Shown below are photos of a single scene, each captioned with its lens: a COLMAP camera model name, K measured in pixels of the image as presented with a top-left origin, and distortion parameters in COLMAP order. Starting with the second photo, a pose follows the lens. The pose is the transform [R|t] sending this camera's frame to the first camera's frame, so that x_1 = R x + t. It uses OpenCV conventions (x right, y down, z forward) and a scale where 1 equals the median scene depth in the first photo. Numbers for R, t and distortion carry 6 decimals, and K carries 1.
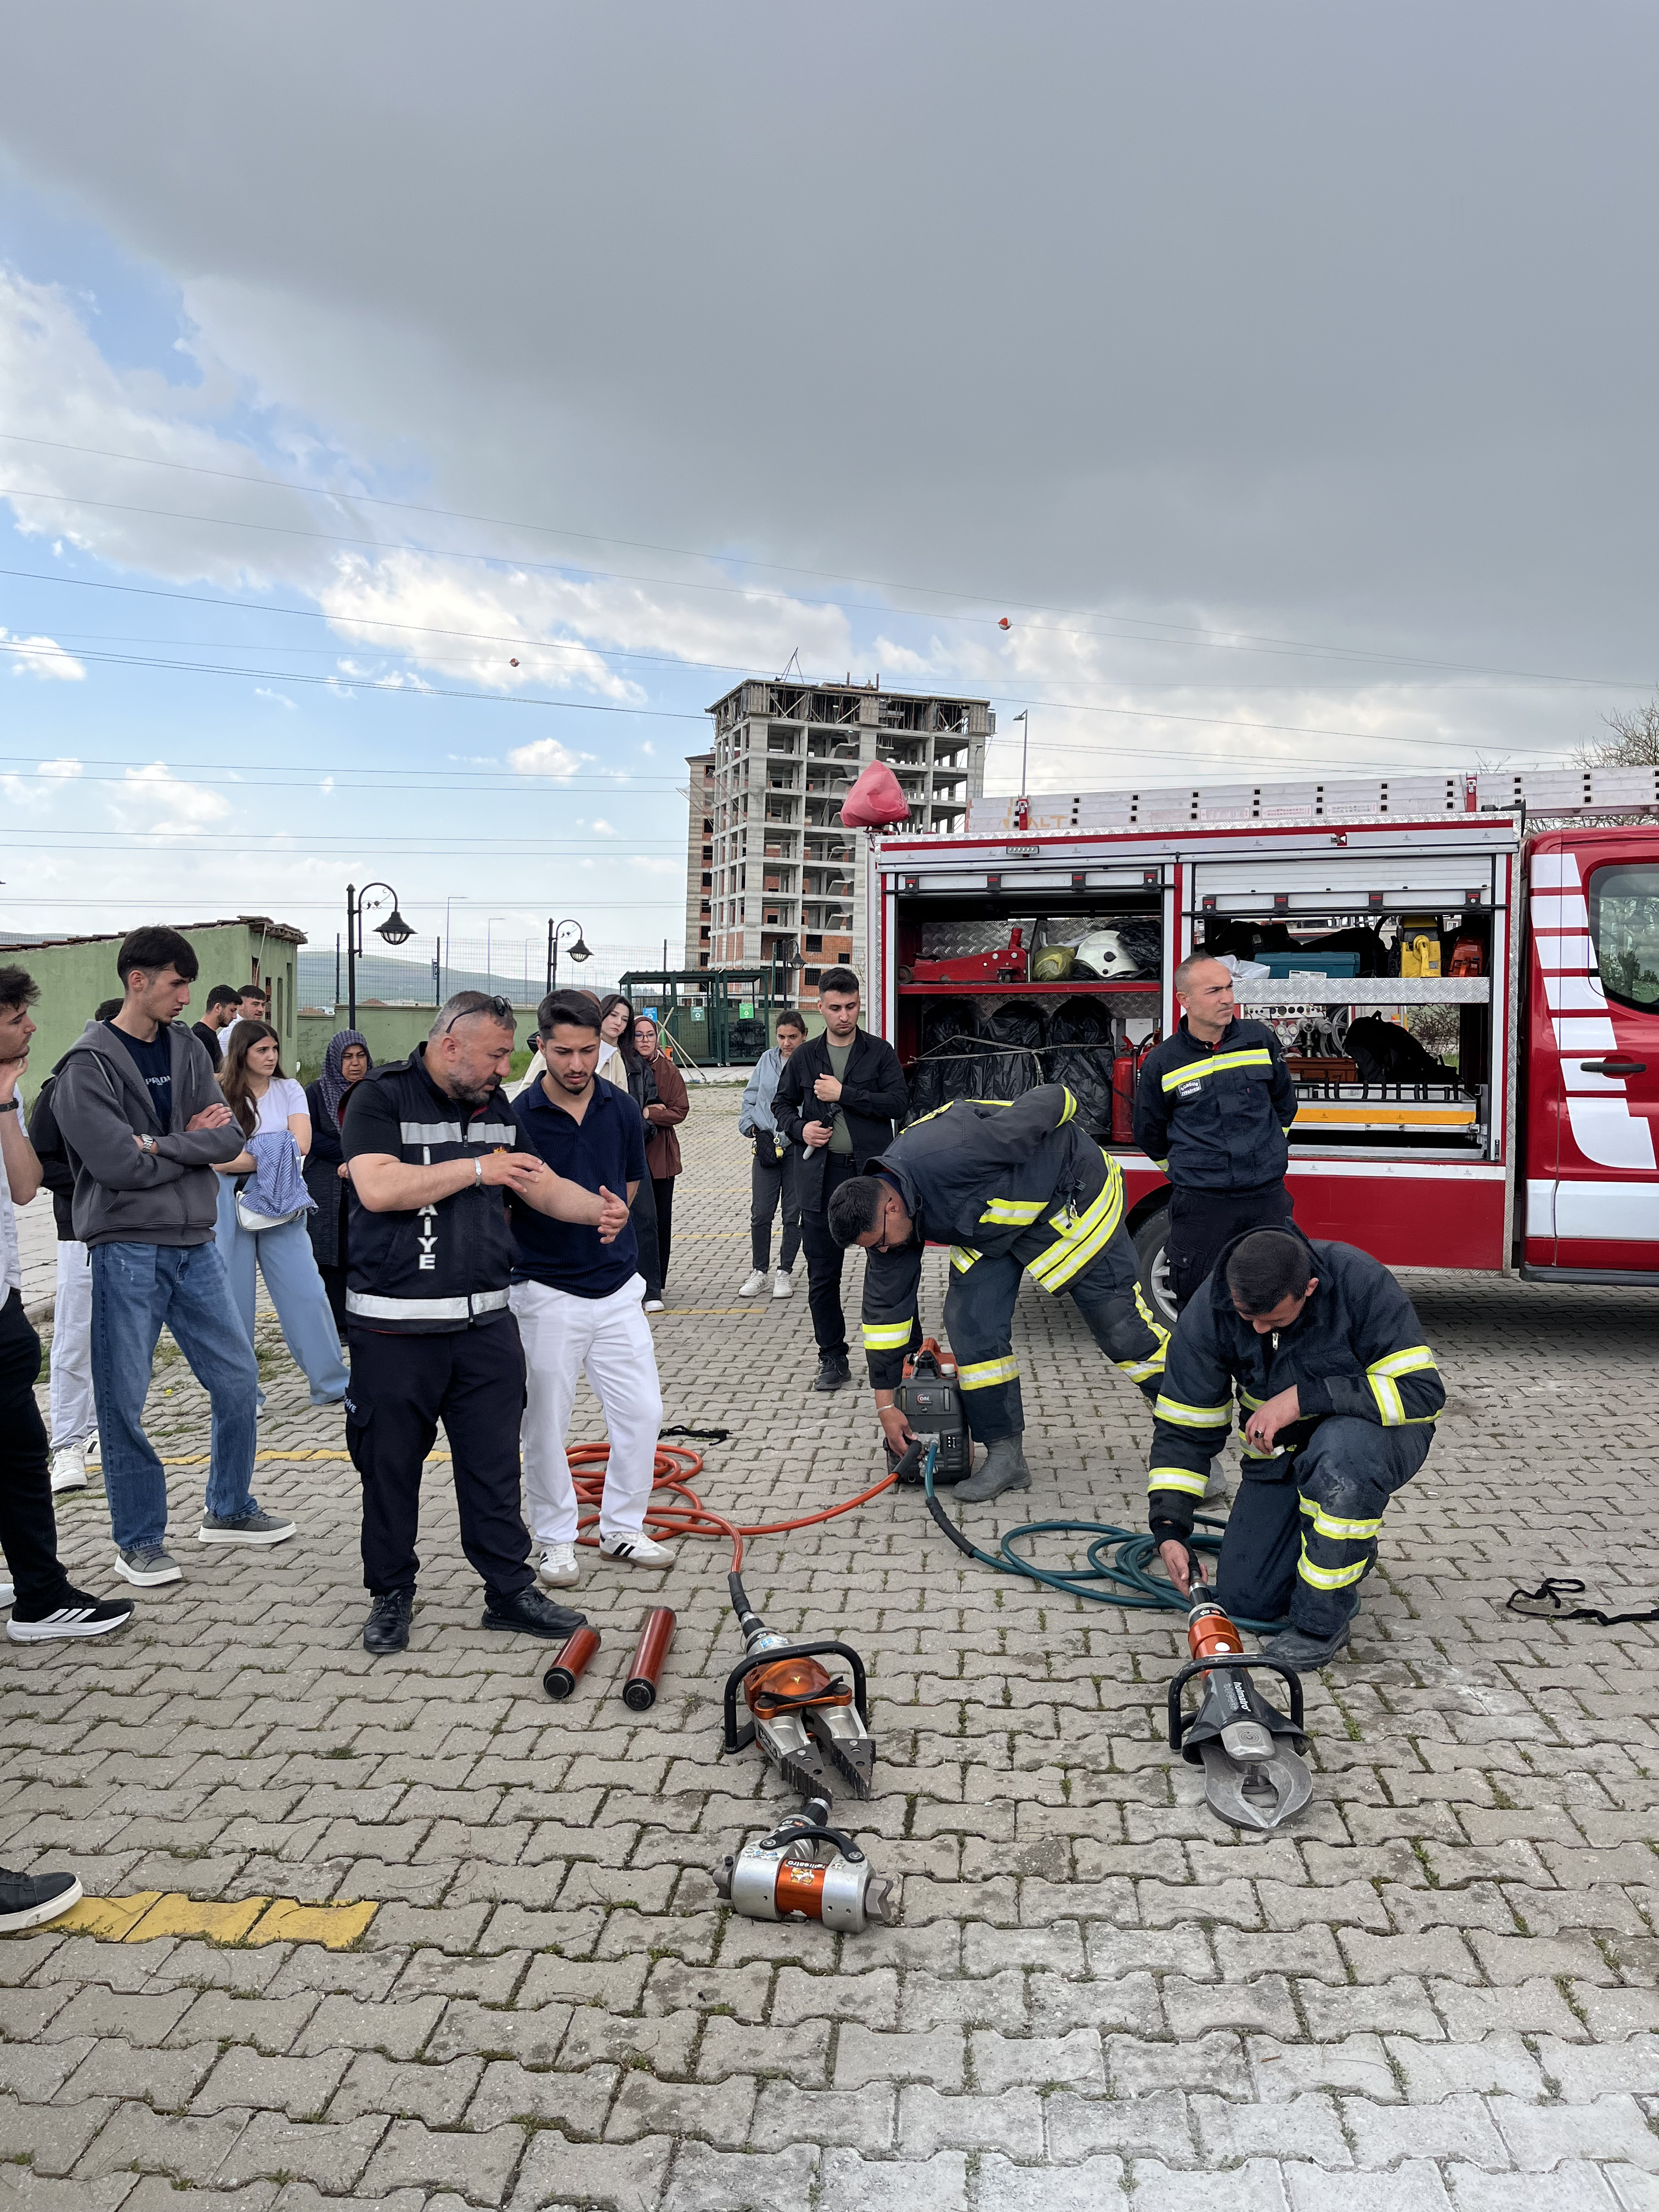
lens RADIAL K [[1669.7, 0, 825.4], [0, 1669.7, 1094.6], [0, 0, 1]] dist [0.063577, -0.091831]
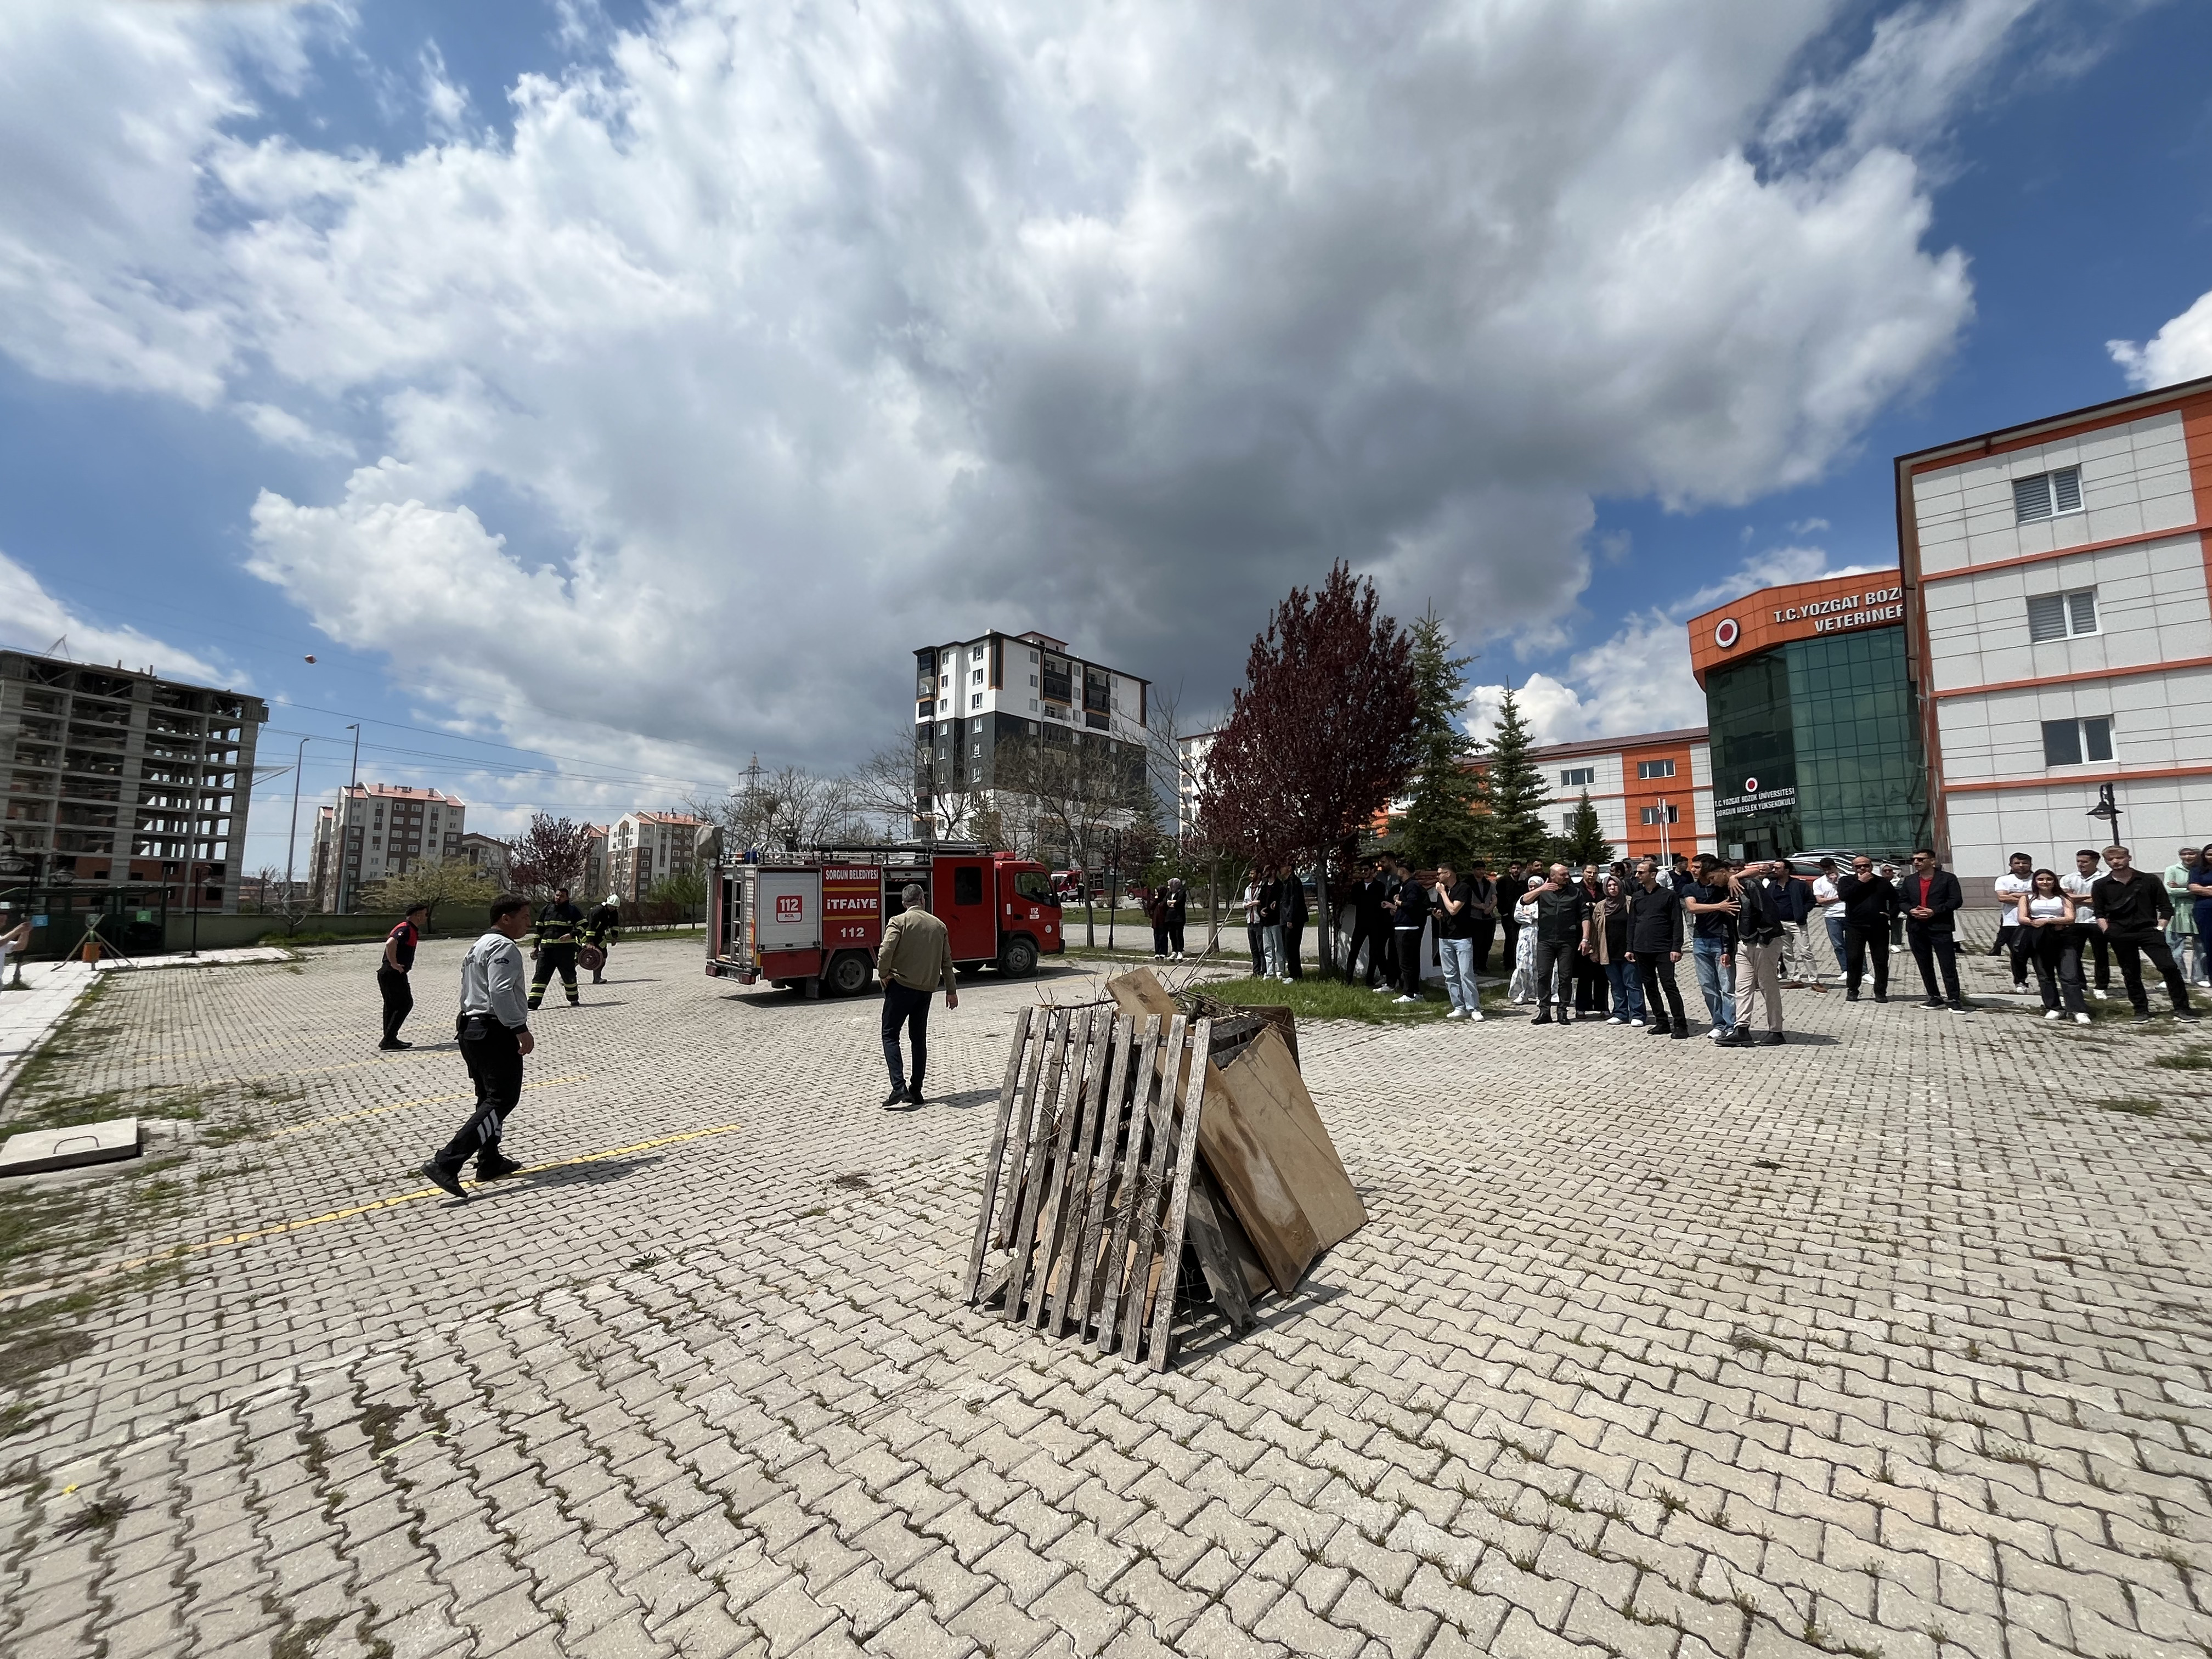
lens RADIAL K [[890.1, 0, 1104.7], [0, 890.1, 808.1], [0, 0, 1]] dist [0.000587, 0.000772]
pose [[0.632463, 0.069372, 0.771478, -0.999180], [0.054910, 0.989460, -0.133989, 0.033479], [-0.772642, 0.127105, 0.621988, -0.797806]]
